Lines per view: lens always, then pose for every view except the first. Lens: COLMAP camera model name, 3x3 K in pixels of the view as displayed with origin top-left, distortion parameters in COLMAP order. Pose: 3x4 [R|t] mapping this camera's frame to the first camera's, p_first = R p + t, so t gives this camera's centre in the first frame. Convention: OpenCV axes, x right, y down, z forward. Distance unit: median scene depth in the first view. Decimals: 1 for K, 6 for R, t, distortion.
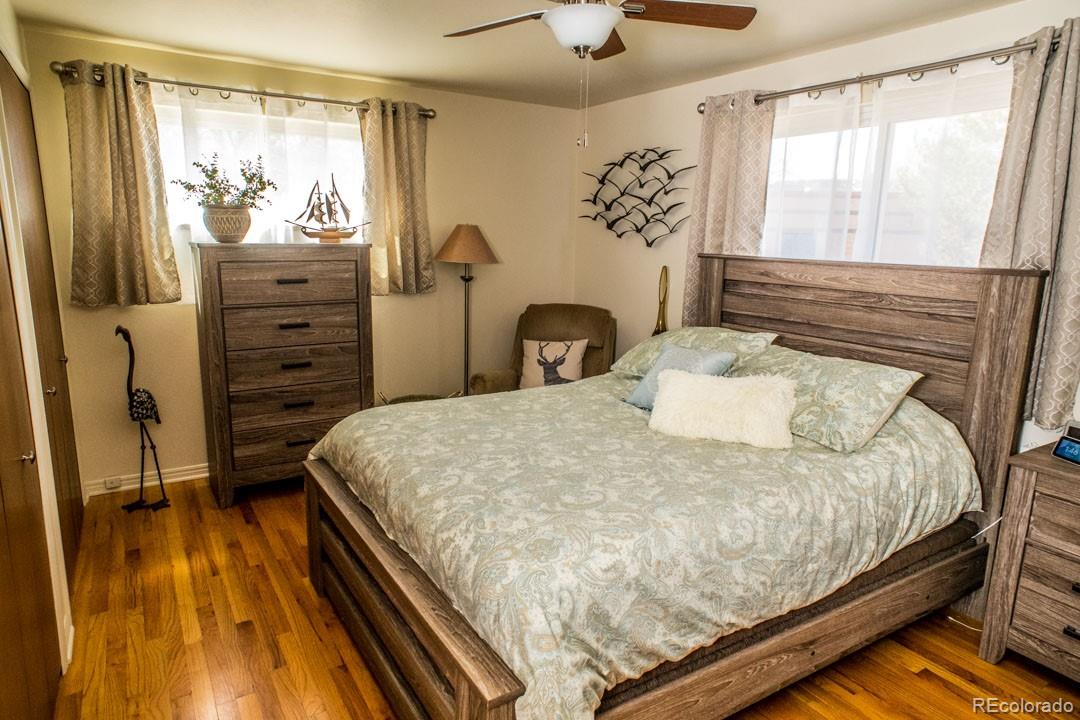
lens RADIAL K [[646.0, 0, 541.0], [0, 646.0, 359.6], [0, 0, 1]] dist [-0.015785, 0.020603]
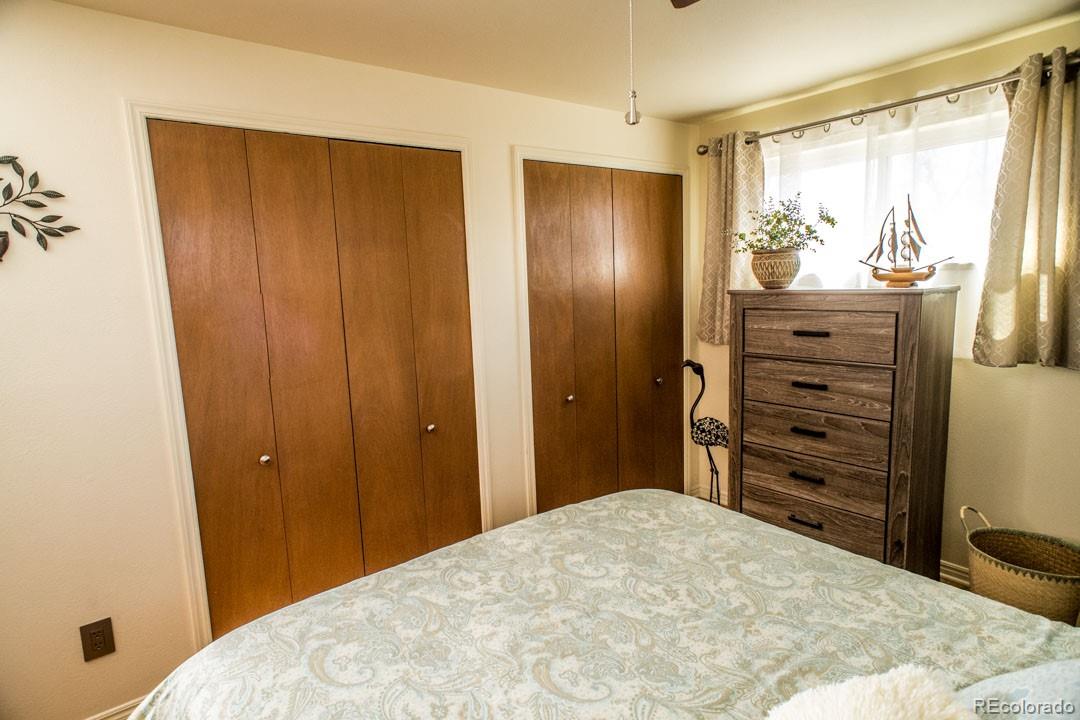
lens RADIAL K [[600.0, 0, 542.0], [0, 600.0, 361.2], [0, 0, 1]] dist [-0.019826, 0.030254]
pose [[0.094331, 0.119972, -0.988286, 0.358831], [-0.158679, 0.981833, 0.104043, -0.110448], [0.982814, 0.147005, 0.111655, 0.561665]]
